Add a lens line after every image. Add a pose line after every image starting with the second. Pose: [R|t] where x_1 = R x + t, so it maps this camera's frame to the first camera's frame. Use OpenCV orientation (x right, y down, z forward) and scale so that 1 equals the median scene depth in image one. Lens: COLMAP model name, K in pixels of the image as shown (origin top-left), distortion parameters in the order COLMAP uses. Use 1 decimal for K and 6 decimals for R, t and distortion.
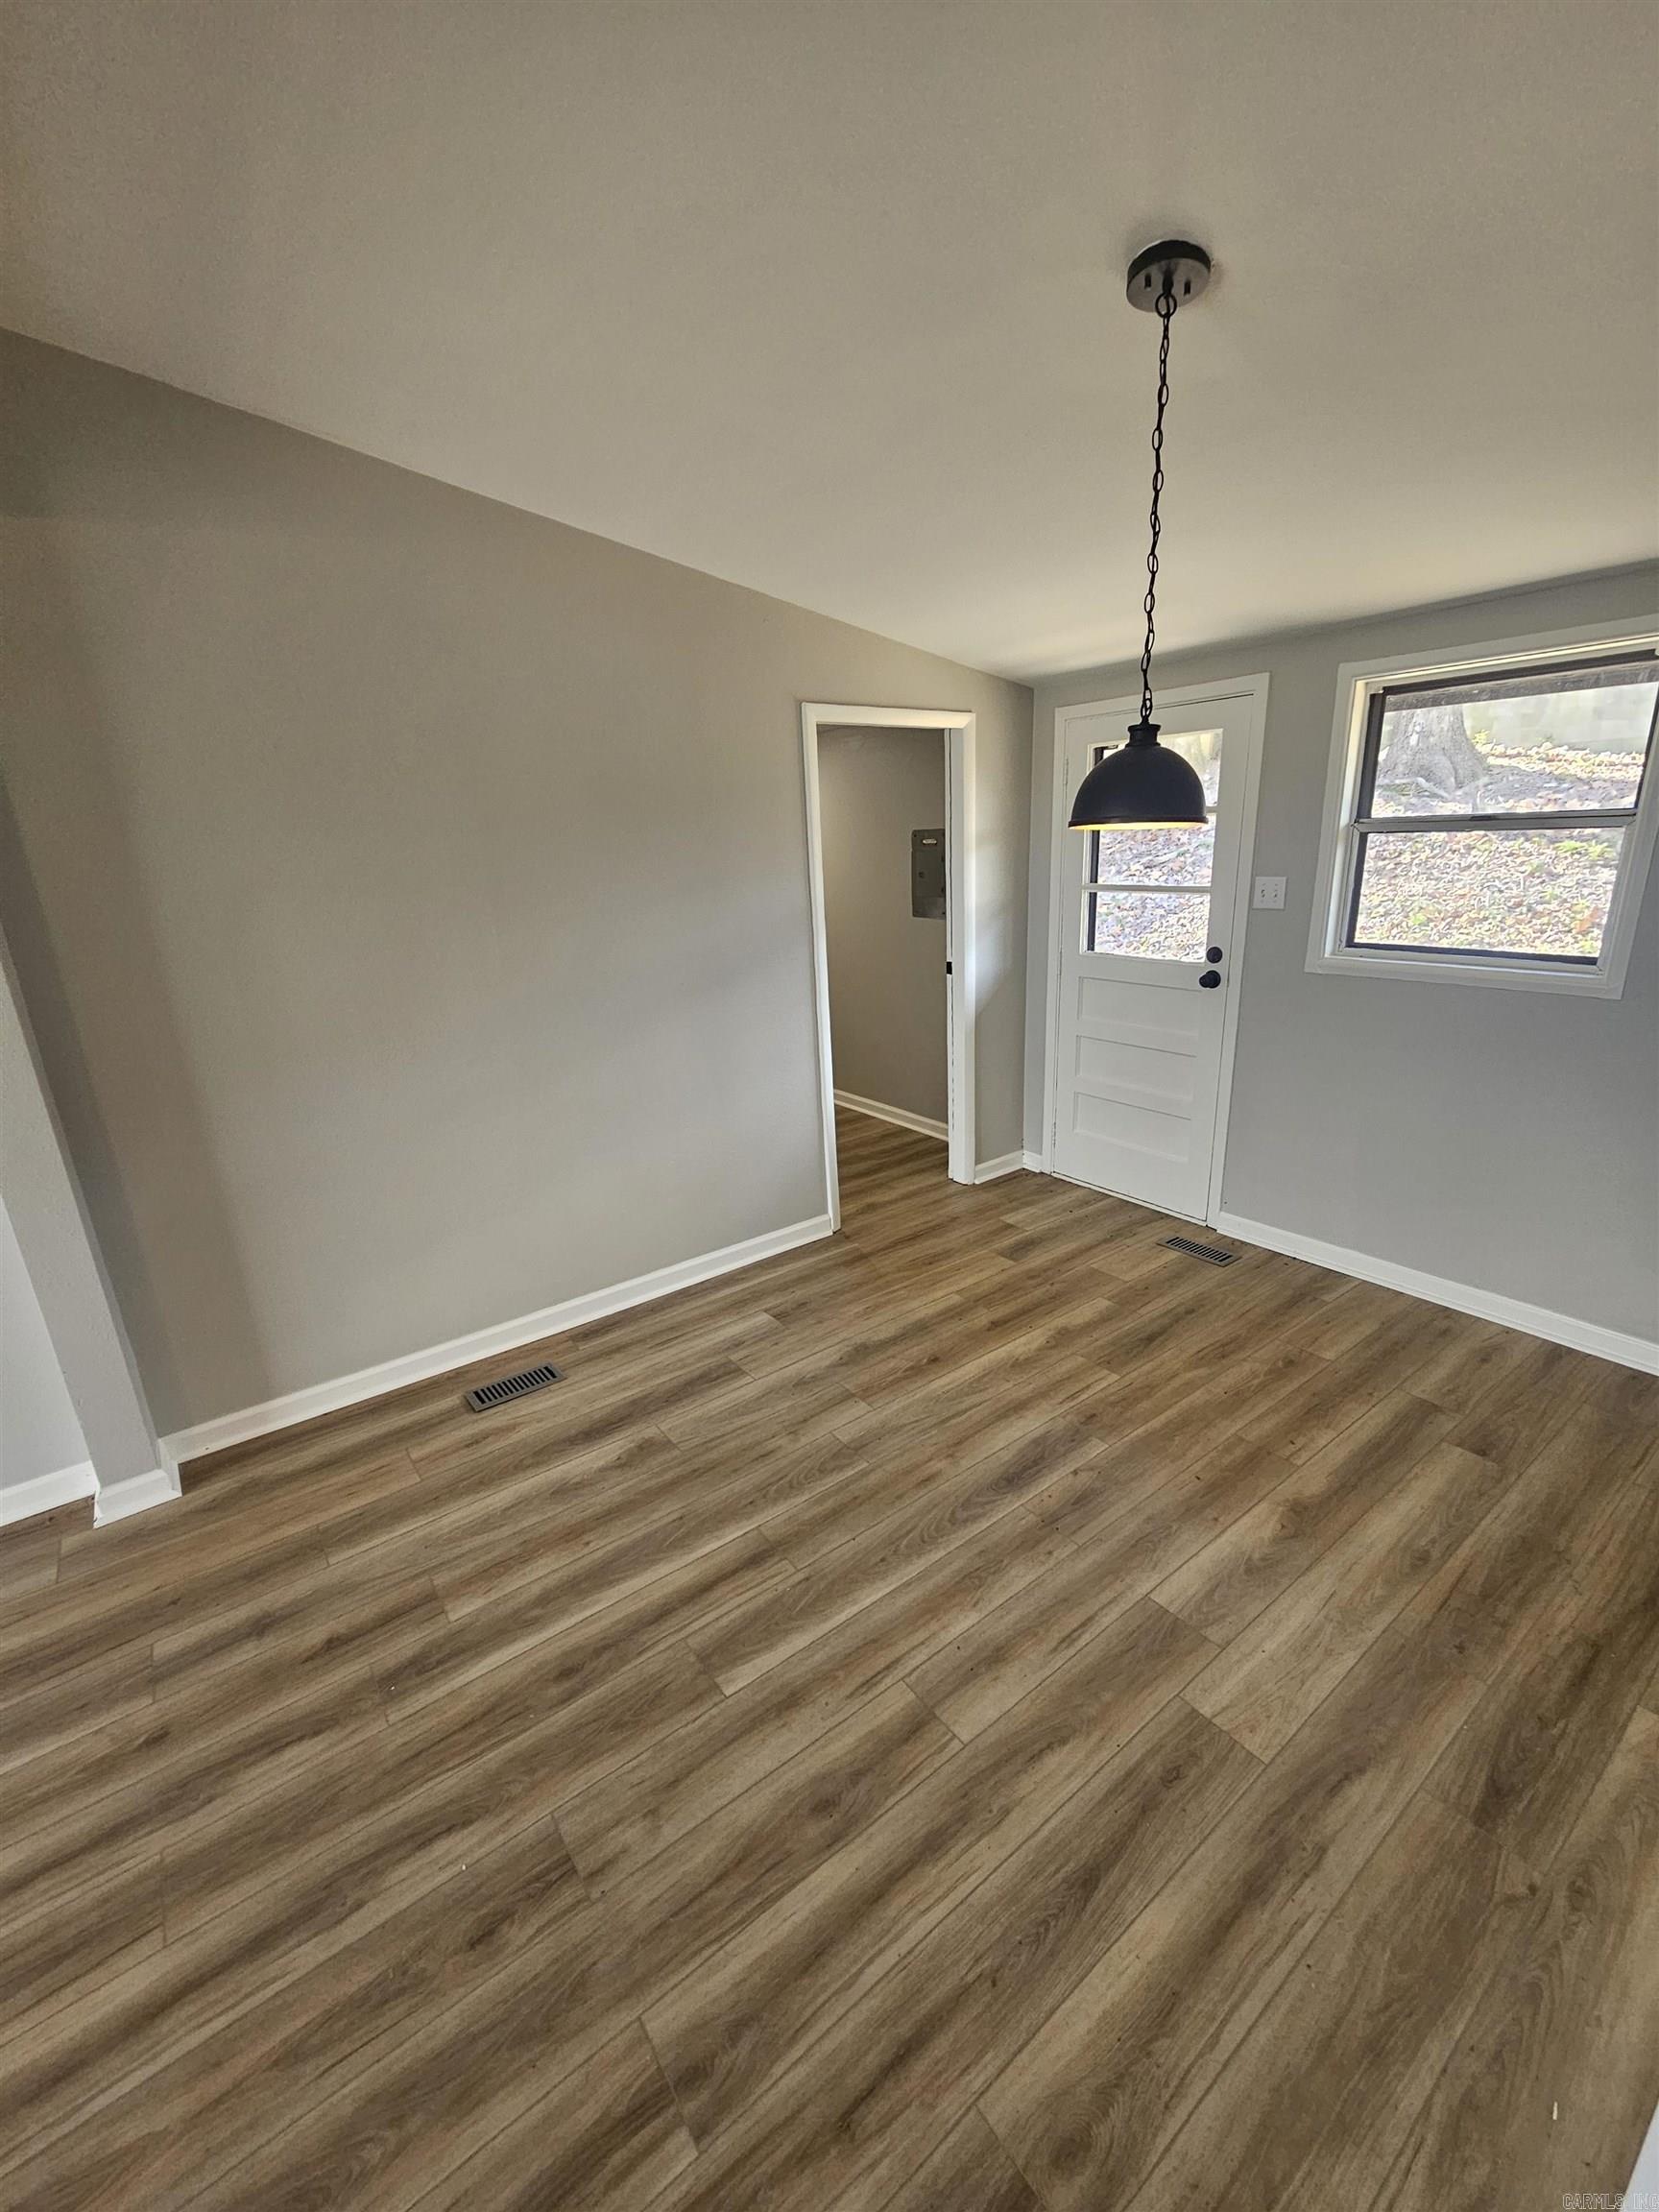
lens RADIAL K [[902.5, 0, 830.3], [0, 902.5, 1108.9], [0, 0, 1]] dist [0.000102, 0.001323]
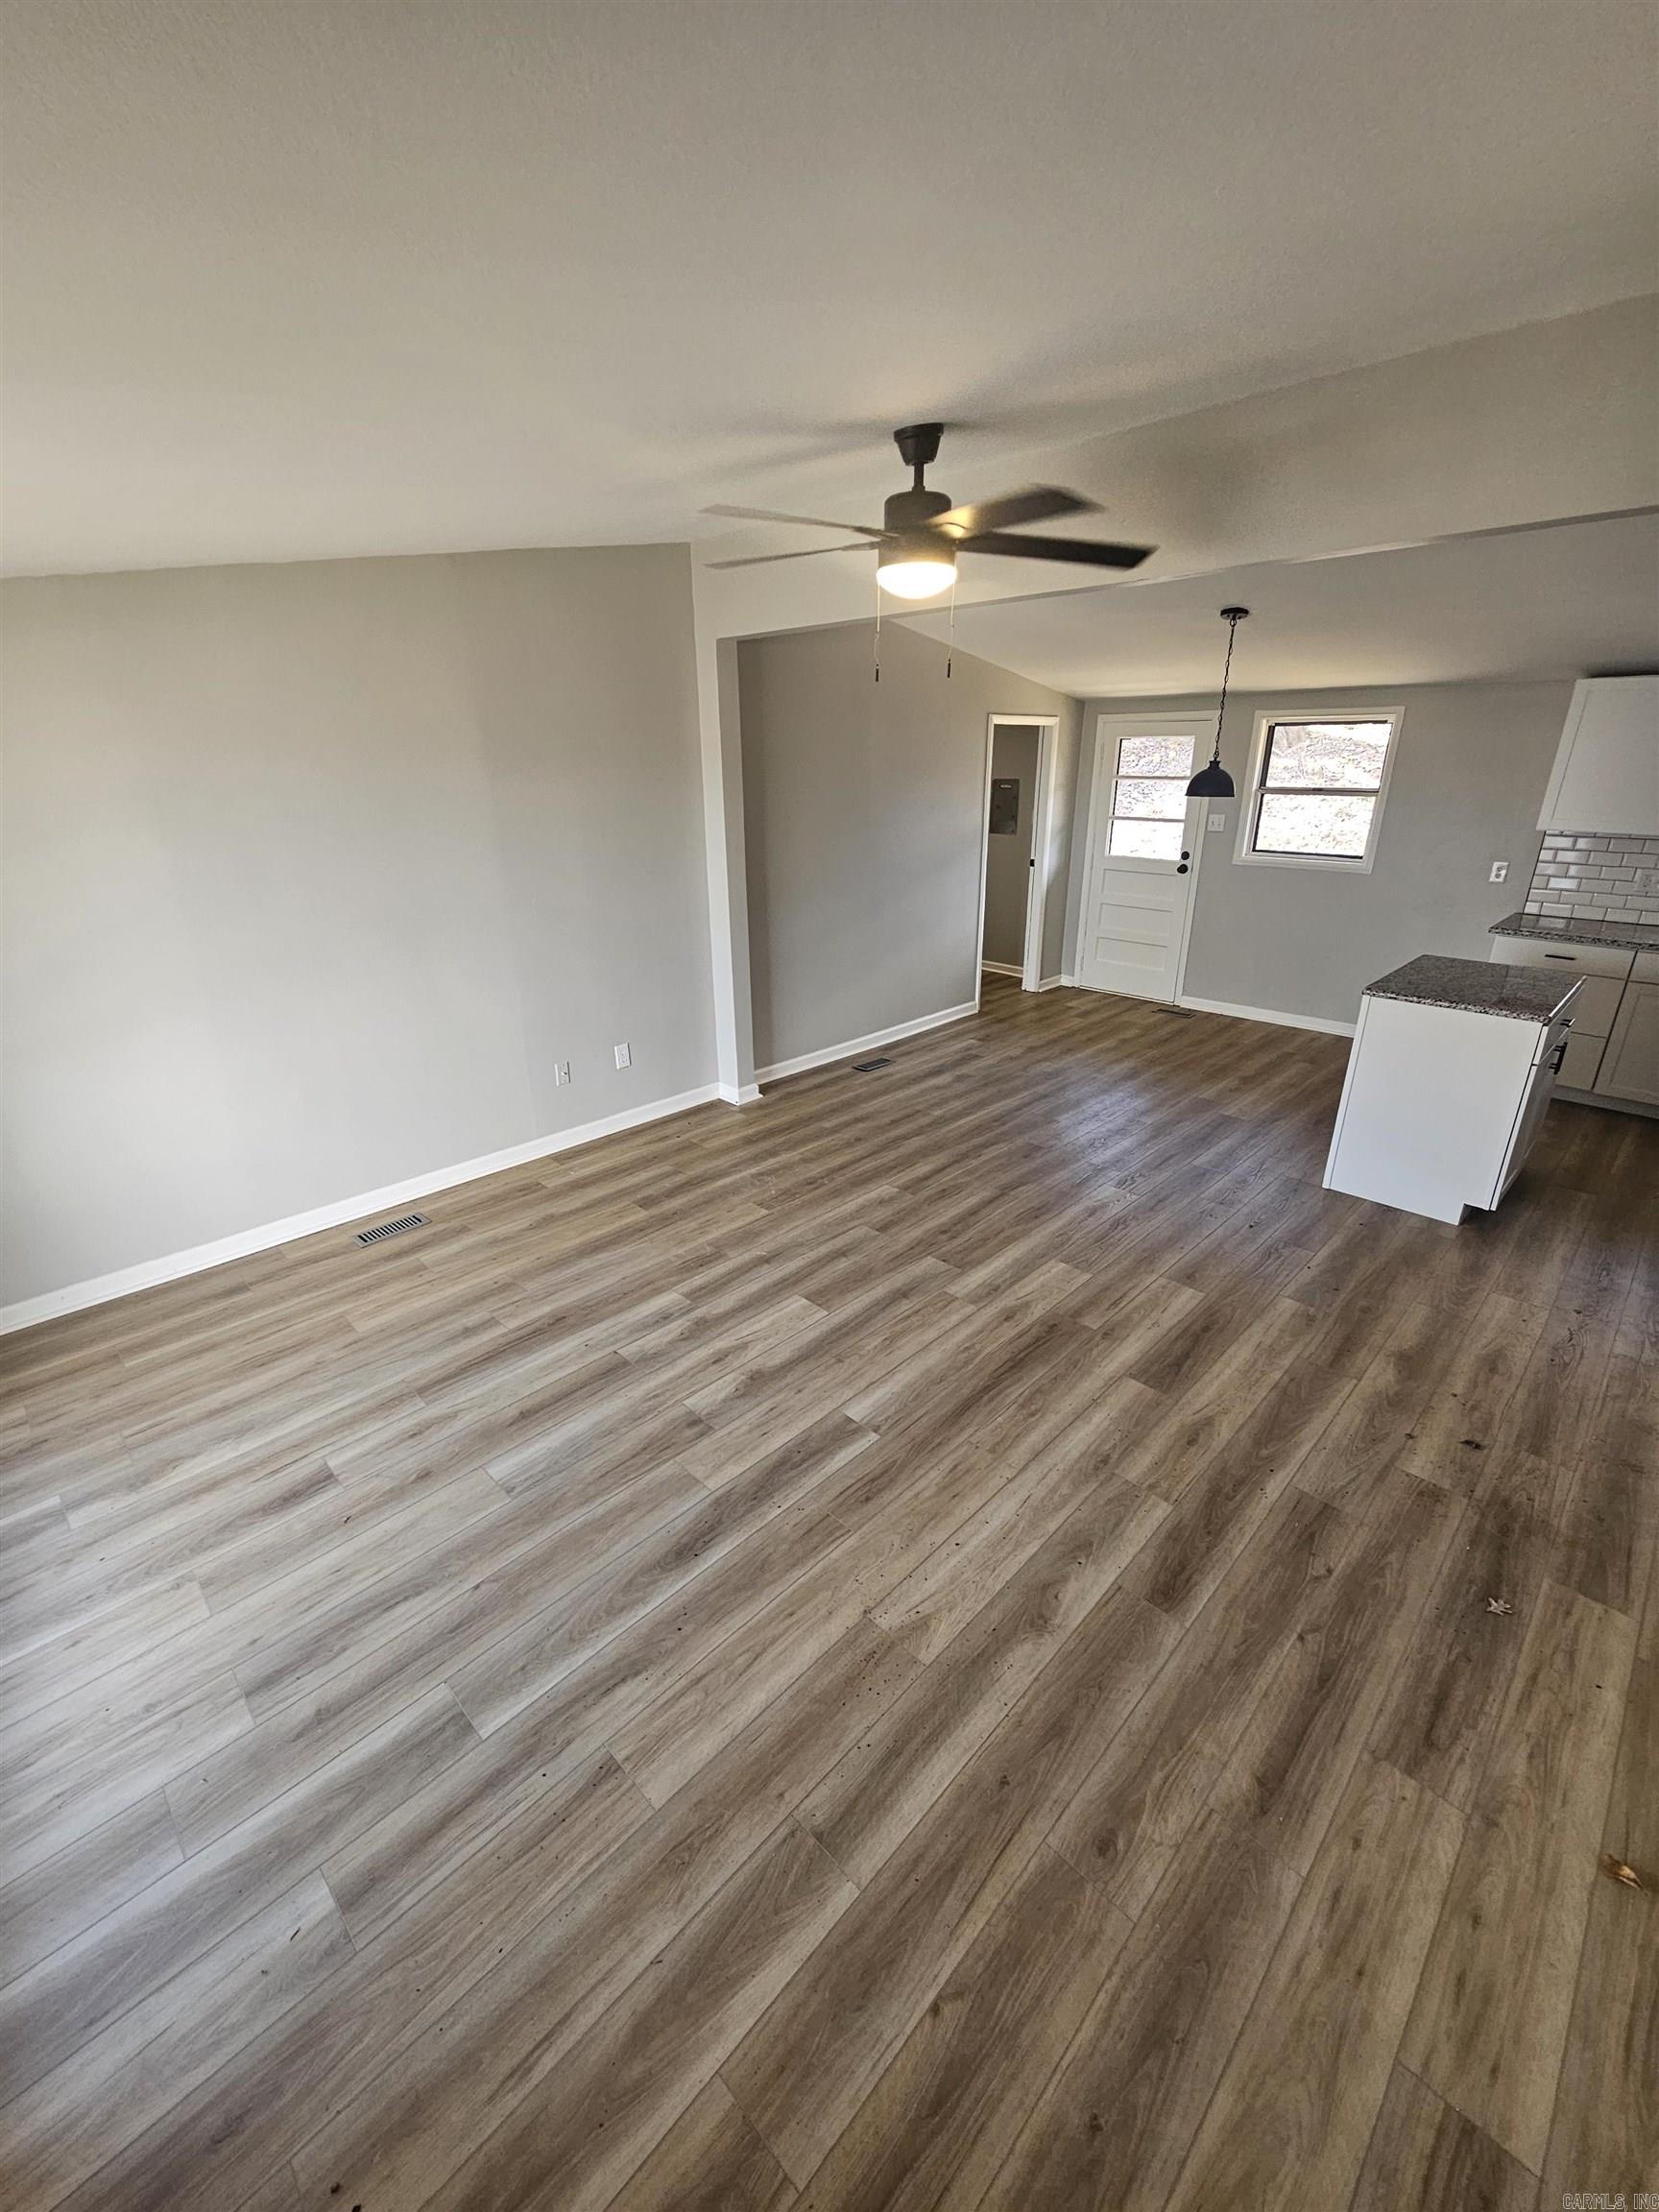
lens RADIAL K [[902.5, 0, 825.1], [0, 902.5, 1098.6], [0, 0, 1]] dist [0.000102, 0.001323]
pose [[0.988197, -0.023778, 0.151335, -0.694628], [0.013454, 0.997534, 0.068881, 0.222012], [-0.152599, -0.066032, 0.986080, -0.884000]]
